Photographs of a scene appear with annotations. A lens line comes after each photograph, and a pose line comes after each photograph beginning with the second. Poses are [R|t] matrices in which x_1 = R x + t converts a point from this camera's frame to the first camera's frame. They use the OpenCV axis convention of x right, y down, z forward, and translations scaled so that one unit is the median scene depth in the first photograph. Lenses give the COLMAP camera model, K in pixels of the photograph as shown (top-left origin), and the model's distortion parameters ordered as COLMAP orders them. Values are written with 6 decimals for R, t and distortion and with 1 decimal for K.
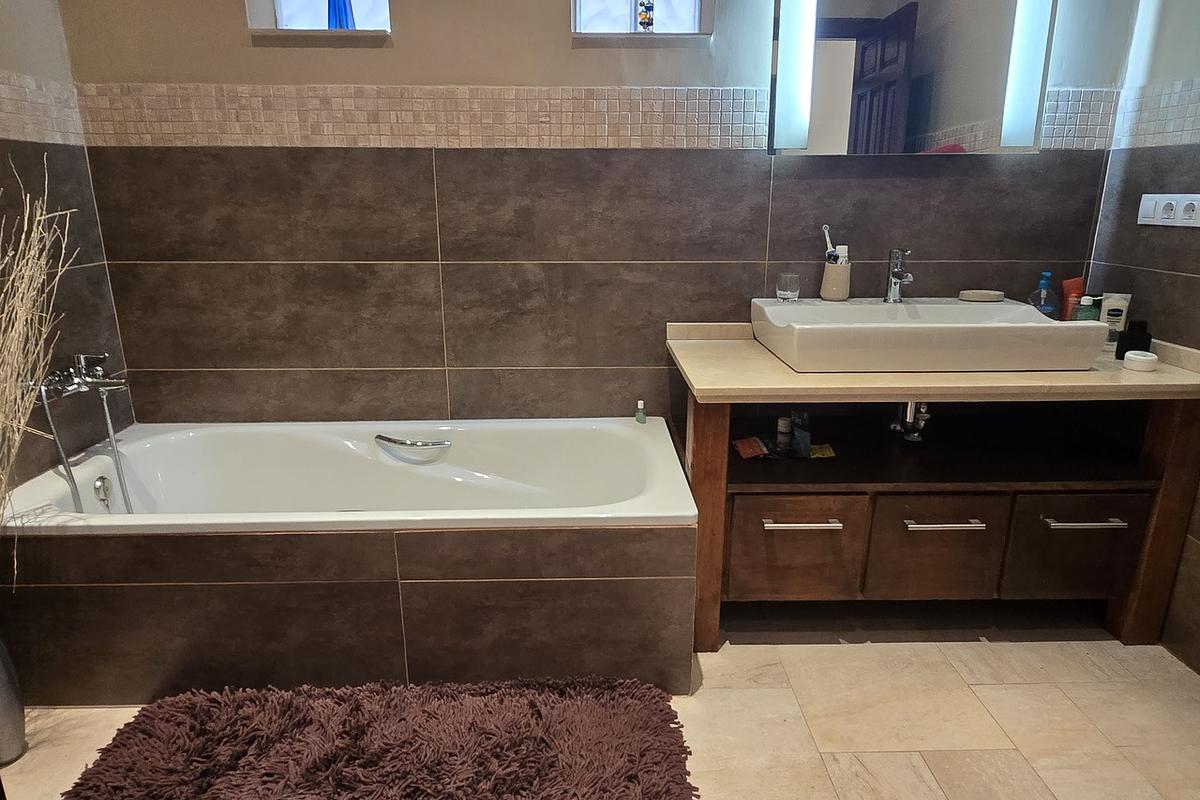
lens RADIAL K [[733.2, 0, 606.1], [0, 733.2, 402.0], [0, 0, 1]] dist [0.001549, -0.002609]
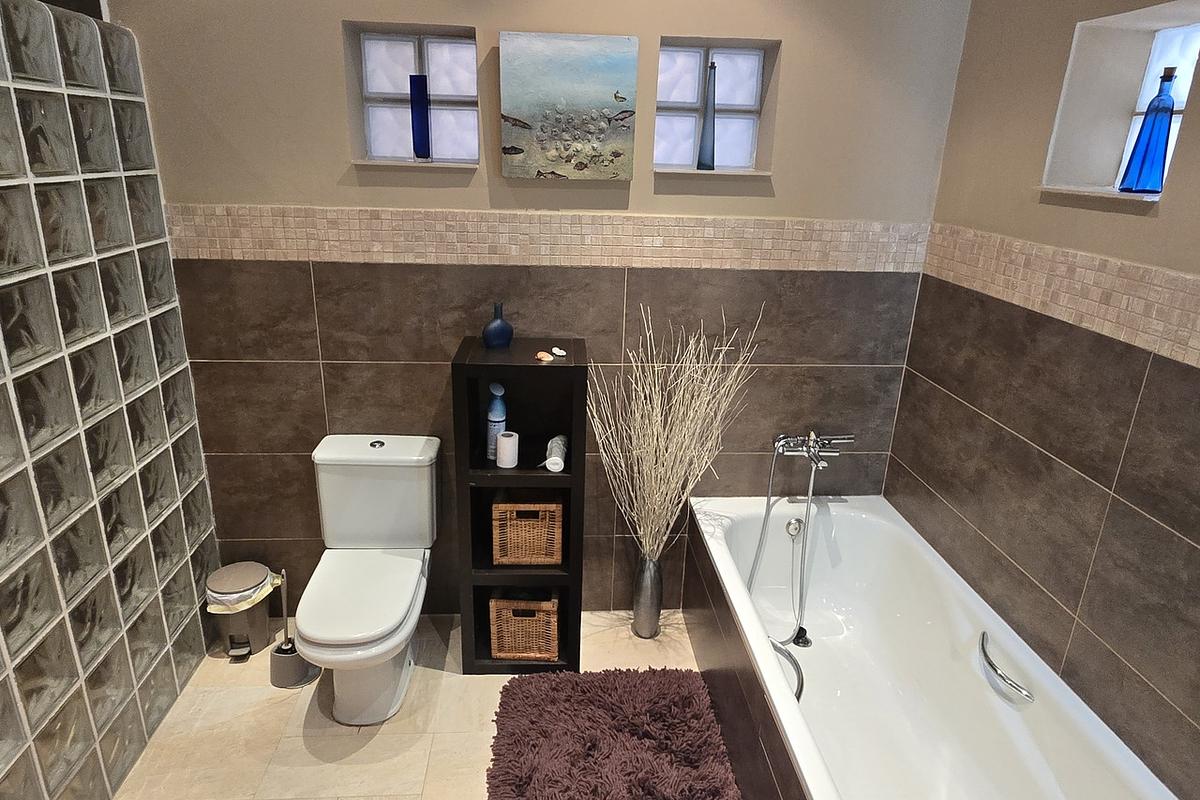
lens RADIAL K [[733.2, 0, 589.7], [0, 733.2, 400.7], [0, 0, 1]] dist [0.001549, -0.002609]
pose [[0.036613, 0.329336, -0.943503, 0.438363], [-0.304615, 0.902882, 0.303336, -0.351761], [0.951772, 0.276299, 0.133378, 0.387803]]
